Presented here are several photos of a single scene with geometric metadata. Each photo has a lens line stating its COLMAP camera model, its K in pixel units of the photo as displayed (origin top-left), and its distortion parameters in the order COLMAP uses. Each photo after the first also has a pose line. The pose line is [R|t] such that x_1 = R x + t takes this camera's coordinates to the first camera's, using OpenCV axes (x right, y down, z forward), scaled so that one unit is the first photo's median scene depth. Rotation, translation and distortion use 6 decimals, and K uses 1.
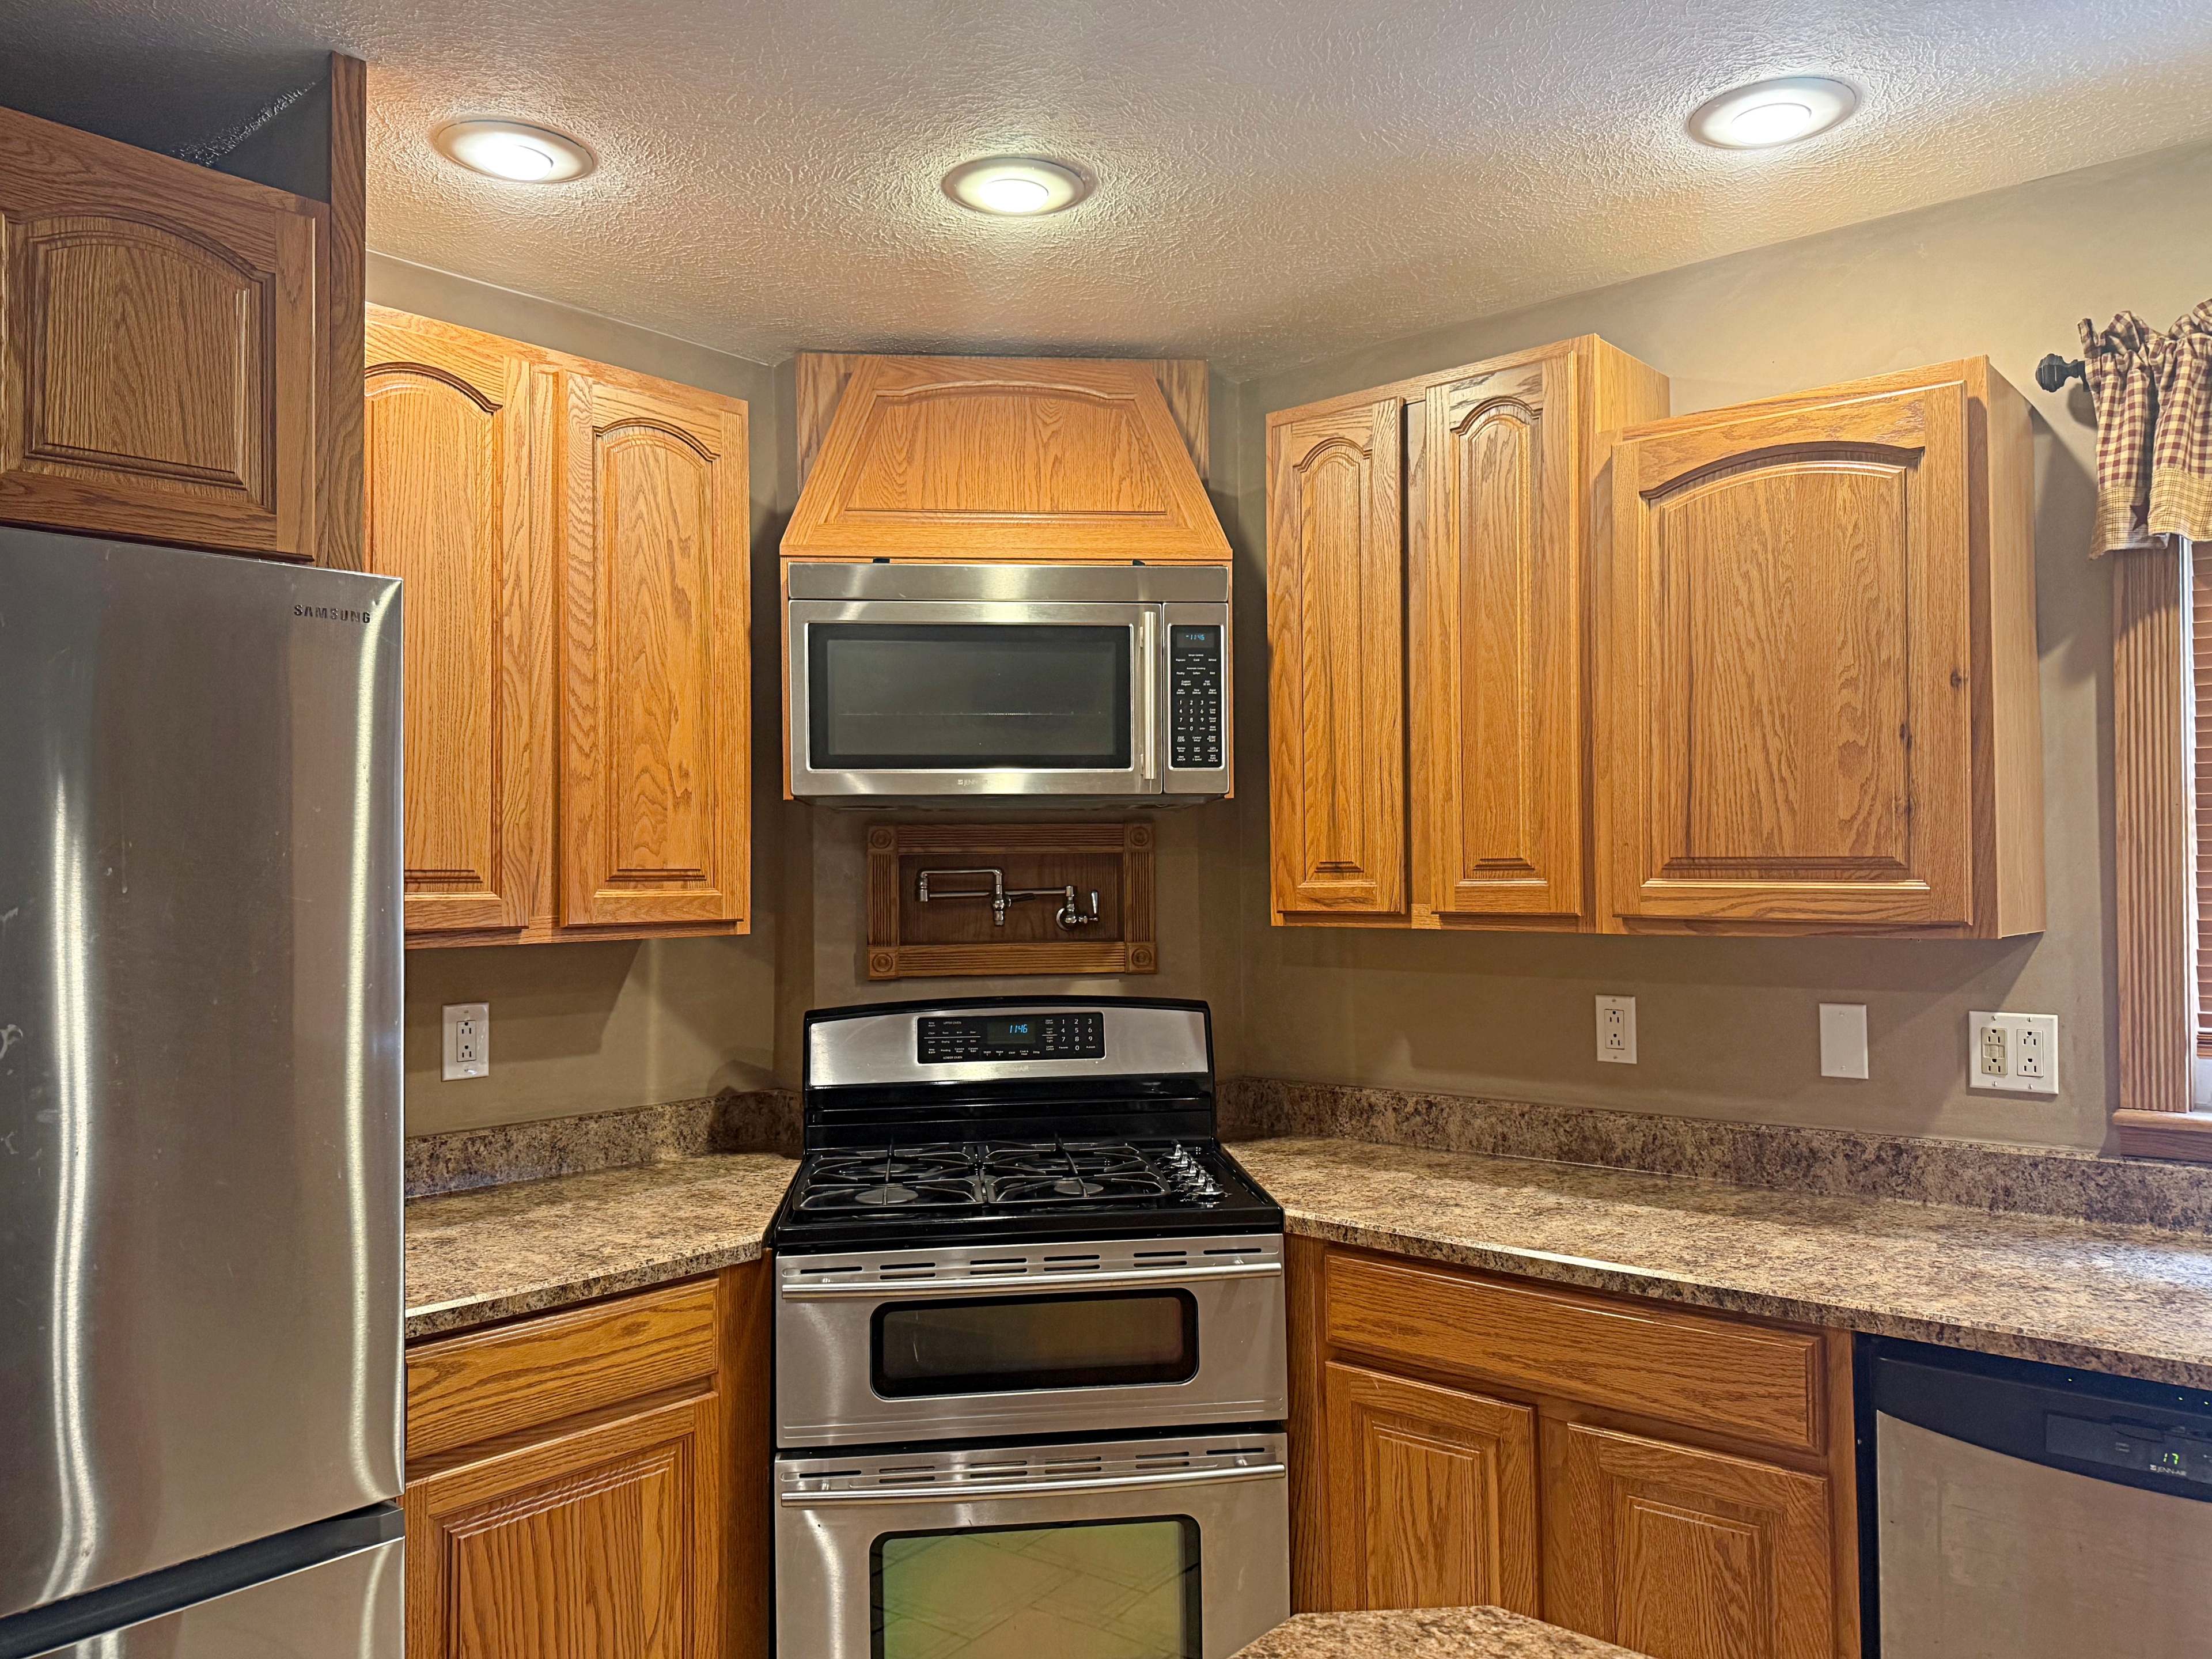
lens RADIAL K [[1590.1, 0, 1104.9], [0, 1590.1, 821.2], [0, 0, 1]] dist [0.049080, -0.053974]
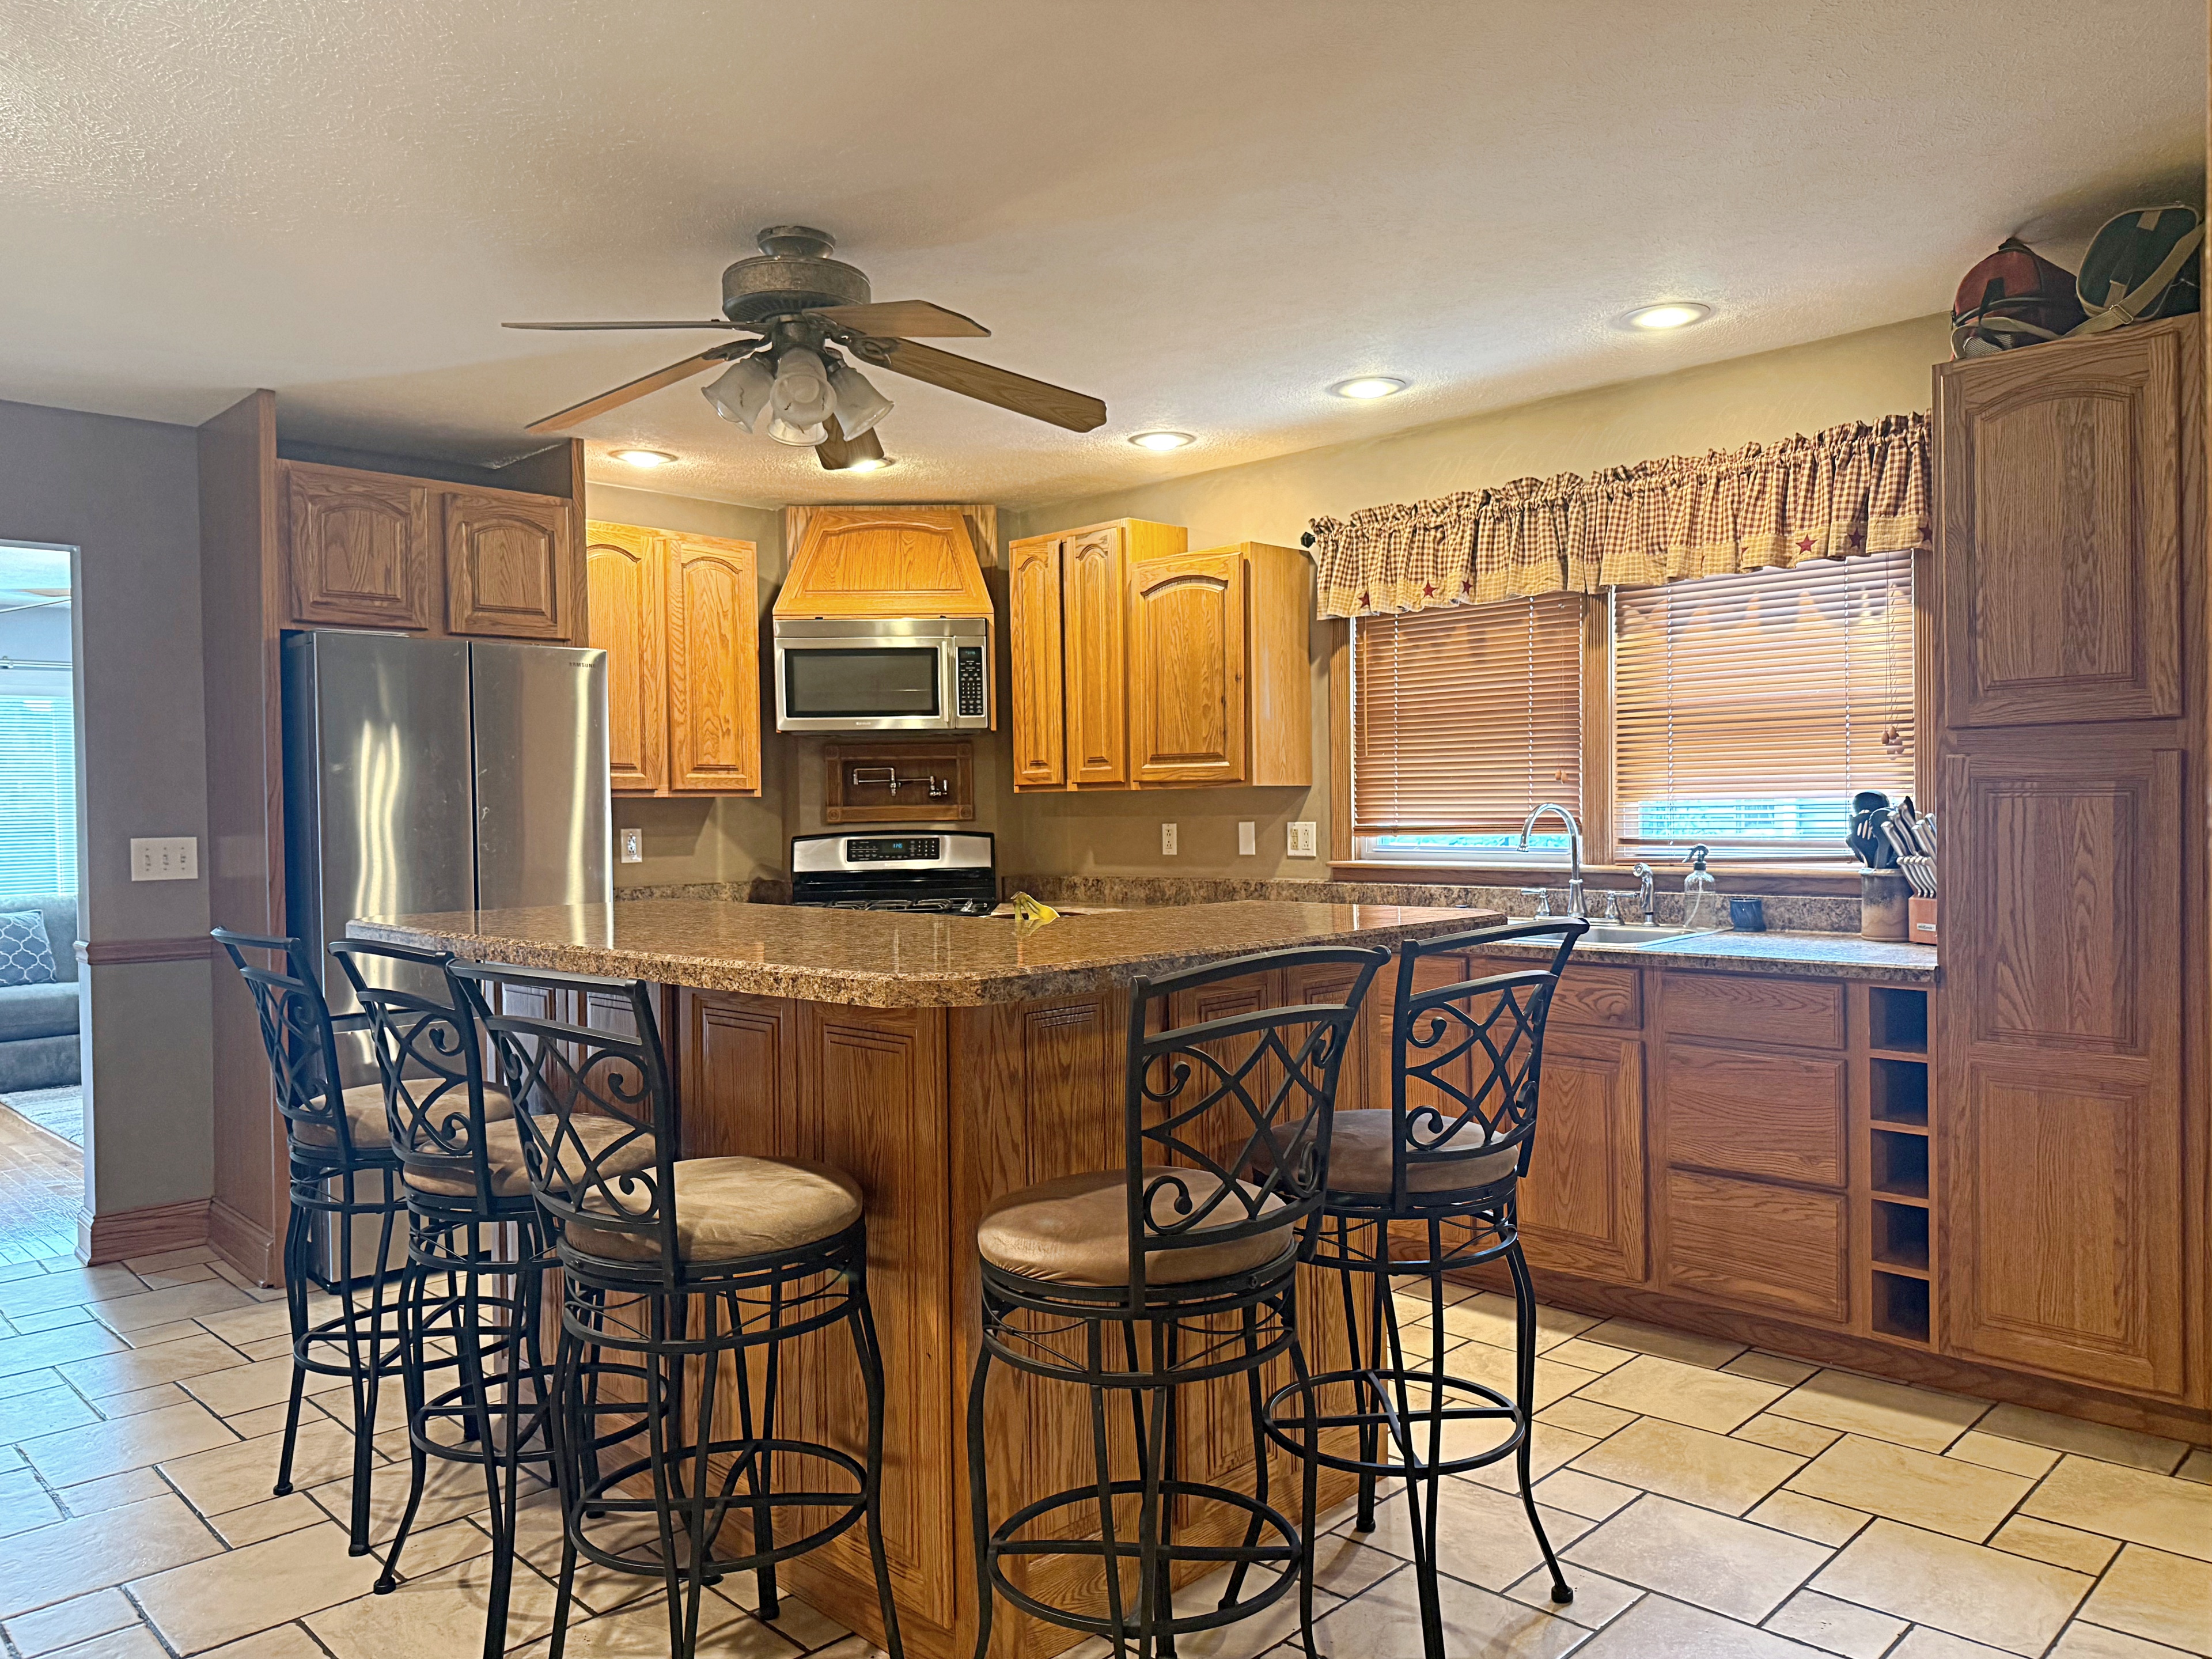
lens RADIAL K [[1590.1, 0, 1140.7], [0, 1590.1, 834.5], [0, 0, 1]] dist [0.049080, -0.053974]
pose [[0.998077, -0.004830, -0.061803, 0.421623], [0.007873, 0.998763, 0.049094, 0.021906], [0.061490, -0.049486, 0.996880, -1.109203]]
